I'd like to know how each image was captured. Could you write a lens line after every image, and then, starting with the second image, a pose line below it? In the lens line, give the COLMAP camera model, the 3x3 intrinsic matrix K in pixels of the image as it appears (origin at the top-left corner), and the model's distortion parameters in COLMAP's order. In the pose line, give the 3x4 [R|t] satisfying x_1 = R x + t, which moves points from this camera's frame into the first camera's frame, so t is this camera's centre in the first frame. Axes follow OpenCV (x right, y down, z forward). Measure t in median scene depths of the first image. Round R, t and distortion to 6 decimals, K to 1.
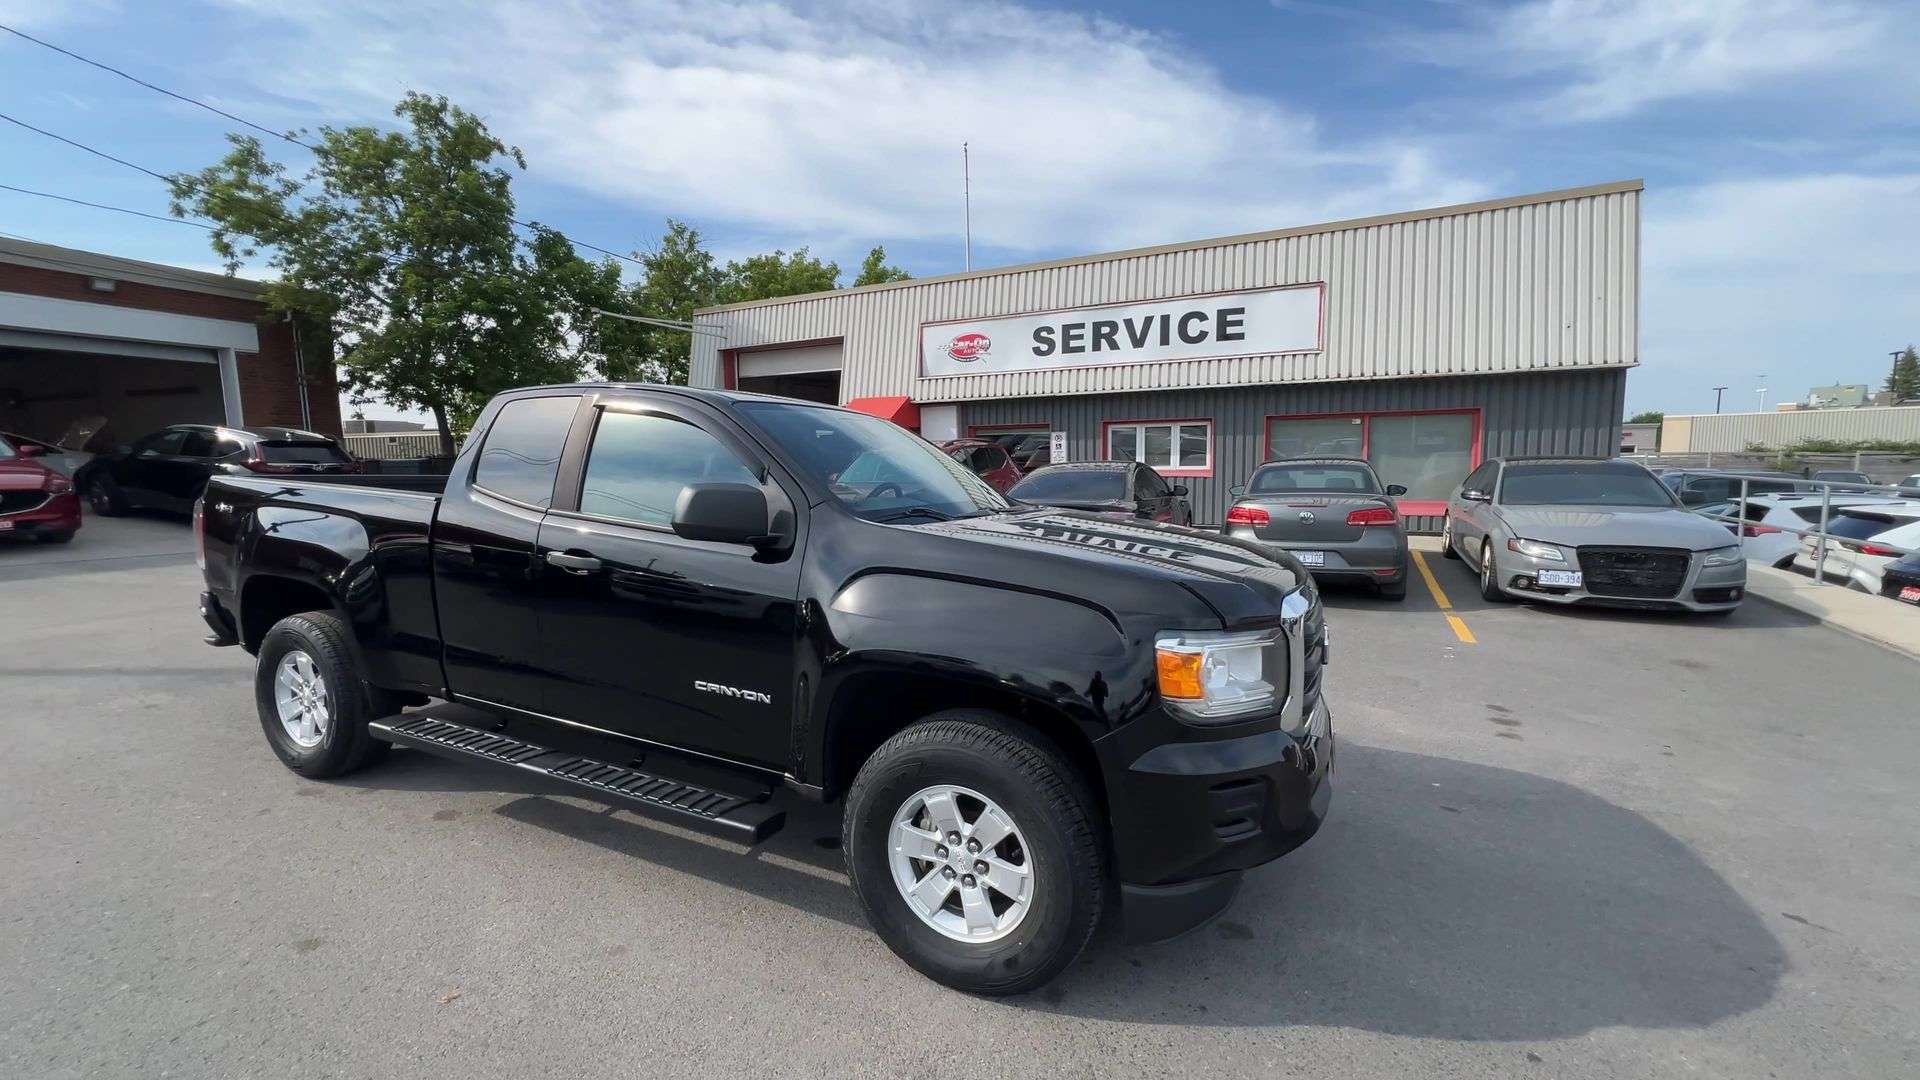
lens RADIAL K [[741.3, 0, 952.9], [0, 741.3, 540.5], [0, 0, 1]] dist [0.002092, -0.000587]
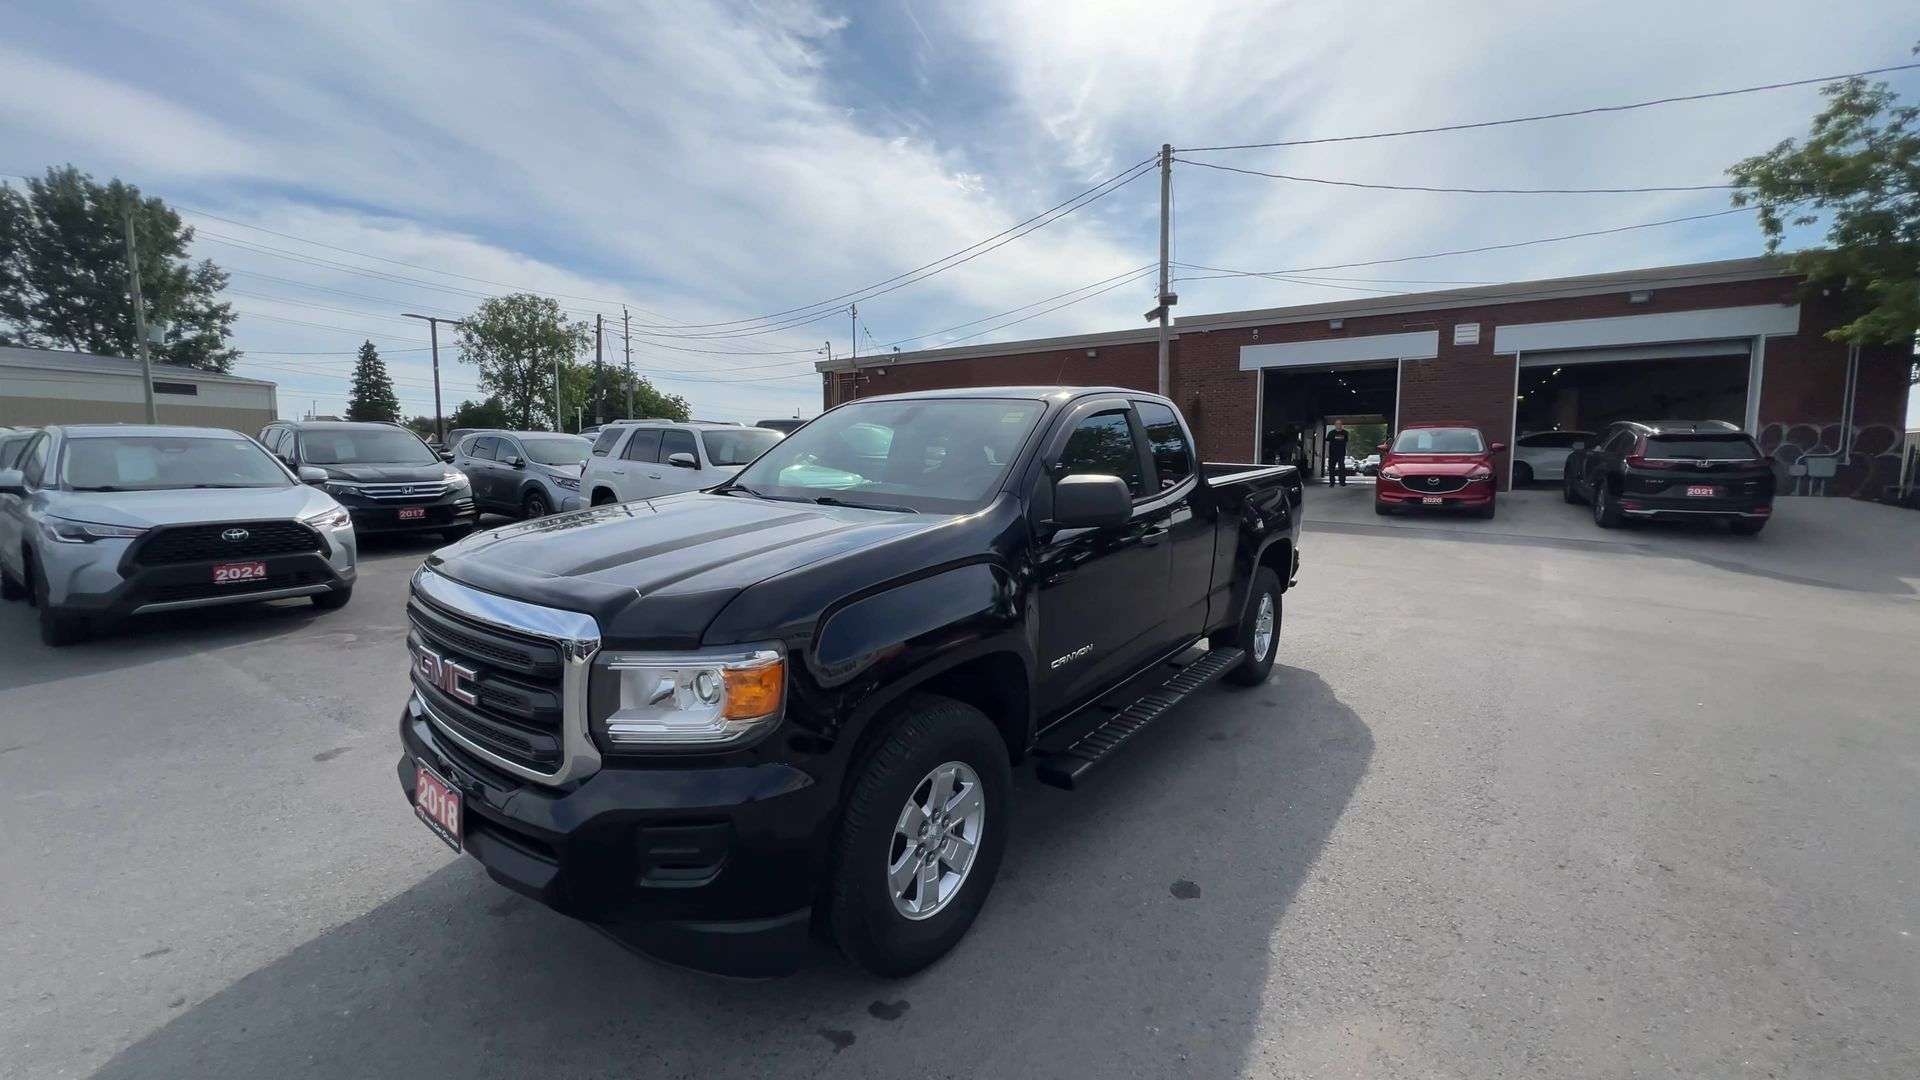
lens RADIAL K [[741.3, 0, 958.0], [0, 741.3, 539.9], [0, 0, 1]] dist [0.002092, -0.000587]
pose [[-0.222459, 0.112705, -0.968406, 0.170411], [-0.111489, 0.983839, 0.140113, -0.025218], [0.968546, 0.139136, -0.206299, 0.252933]]
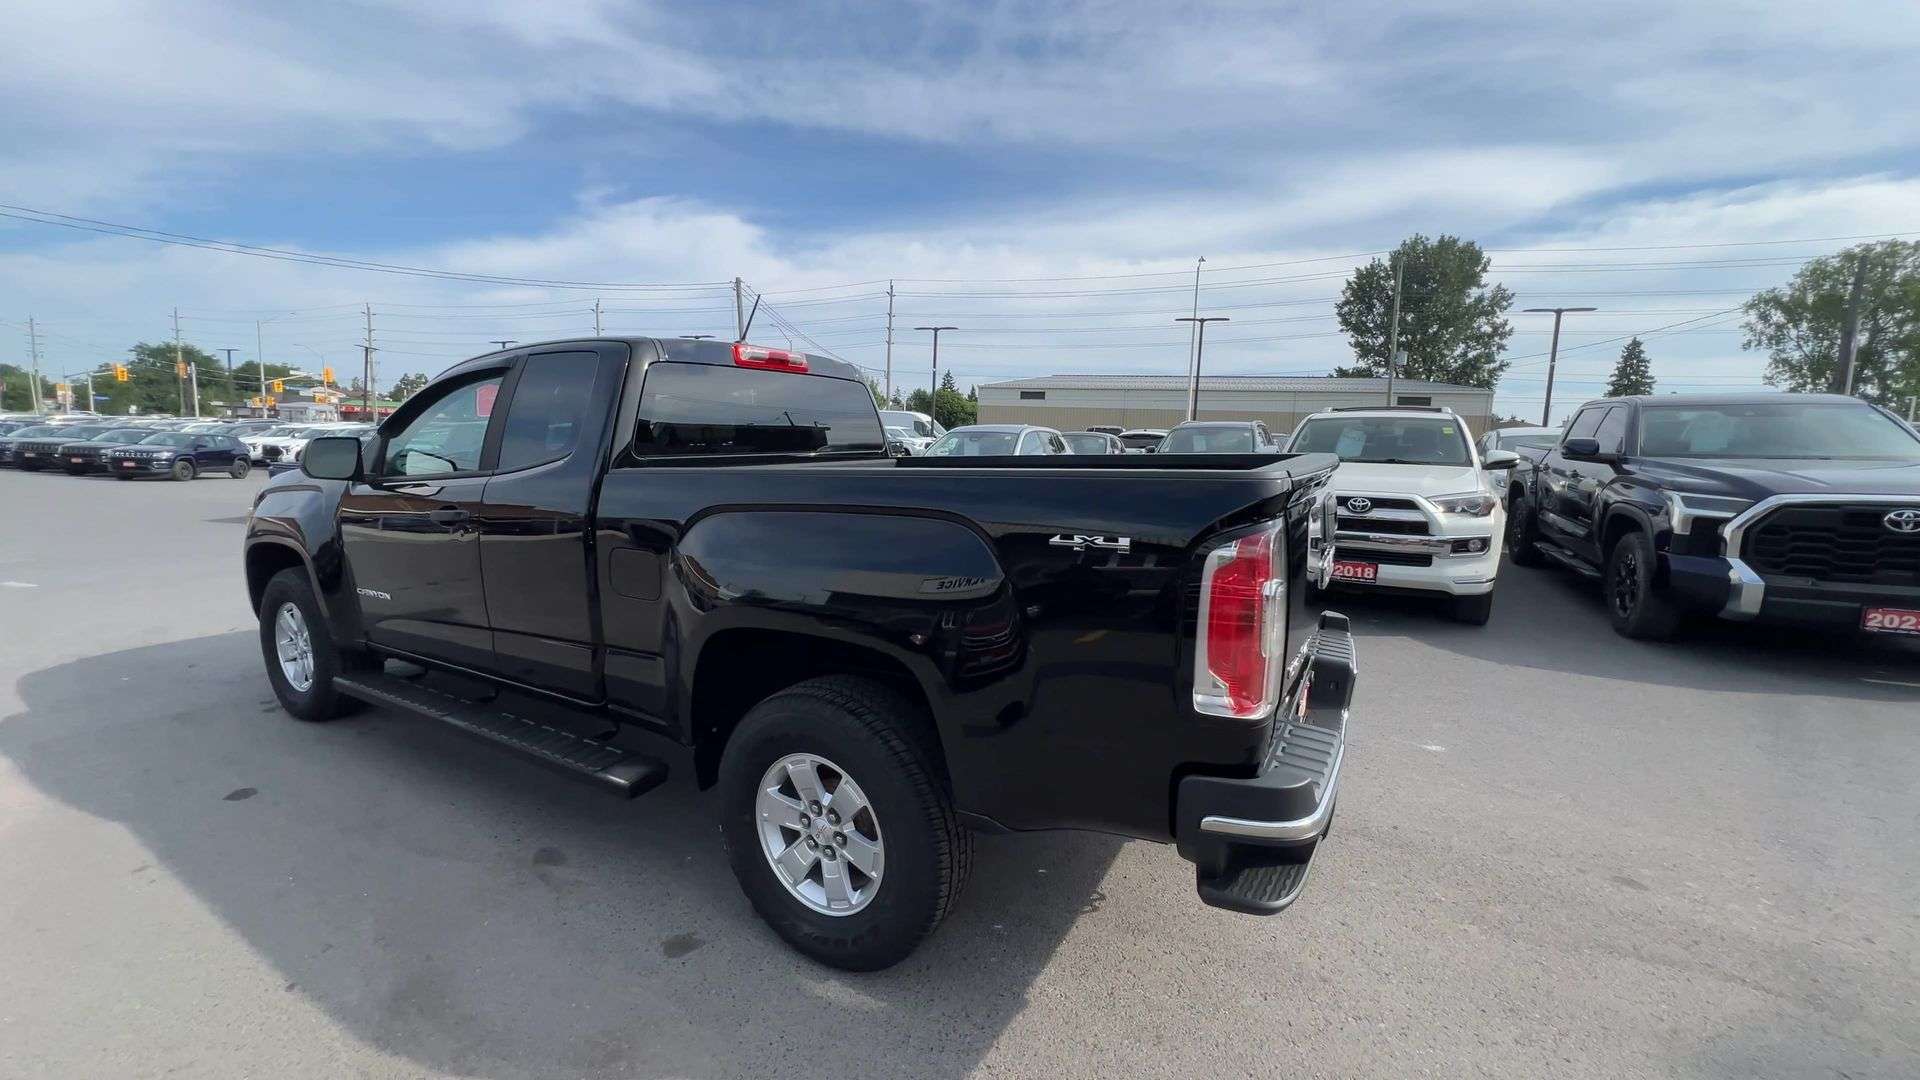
lens RADIAL K [[741.3, 0, 963.0], [0, 741.3, 557.9], [0, 0, 1]] dist [0.002092, -0.000587]
pose [[-0.995486, -0.037982, 0.086981, -0.170332], [-0.013711, 0.964374, 0.264187, -0.041954], [-0.093917, 0.261801, -0.960541, 0.418669]]
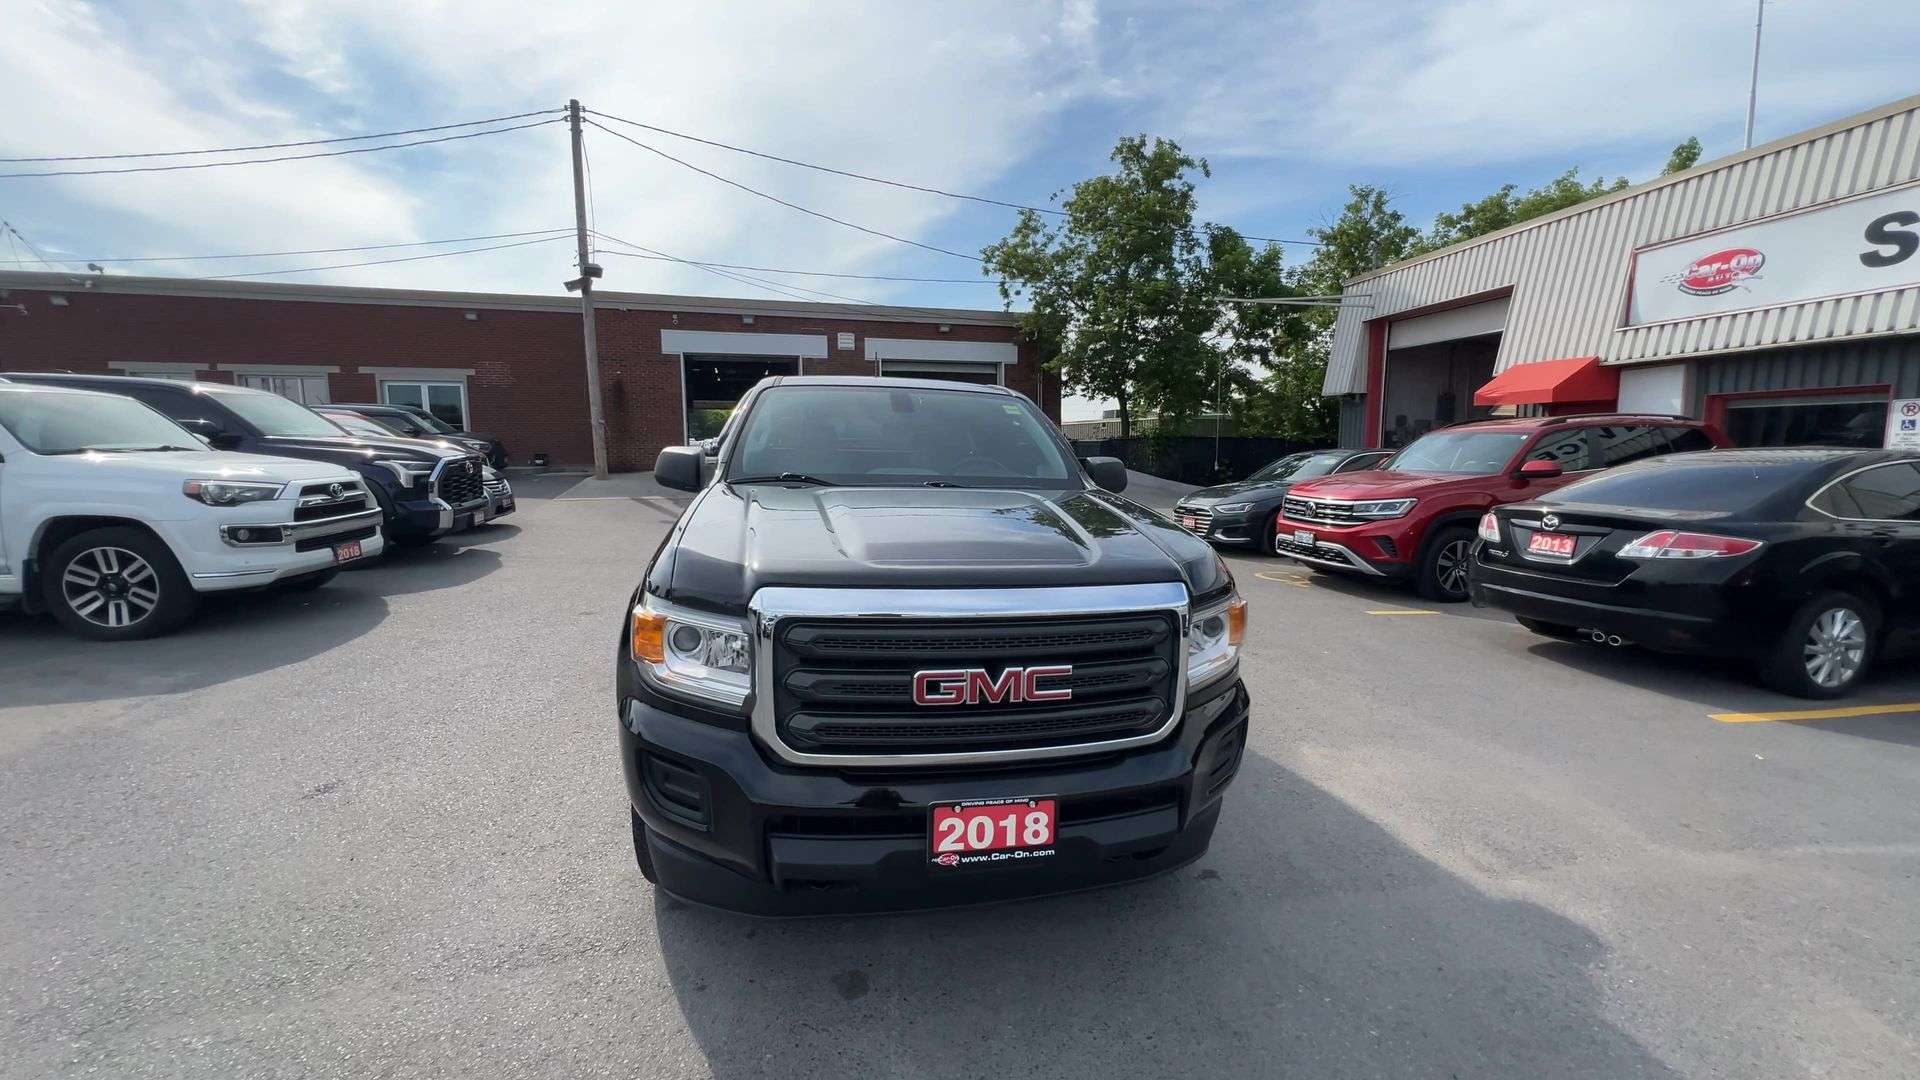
lens RADIAL K [[741.3, 0, 959.3], [0, 741.3, 535.9], [0, 0, 1]] dist [0.002092, -0.000587]
pose [[0.592410, 0.110057, -0.798084, 0.158090], [-0.098548, 0.993085, 0.063797, -0.007340], [0.799586, 0.040856, 0.599160, 0.083839]]
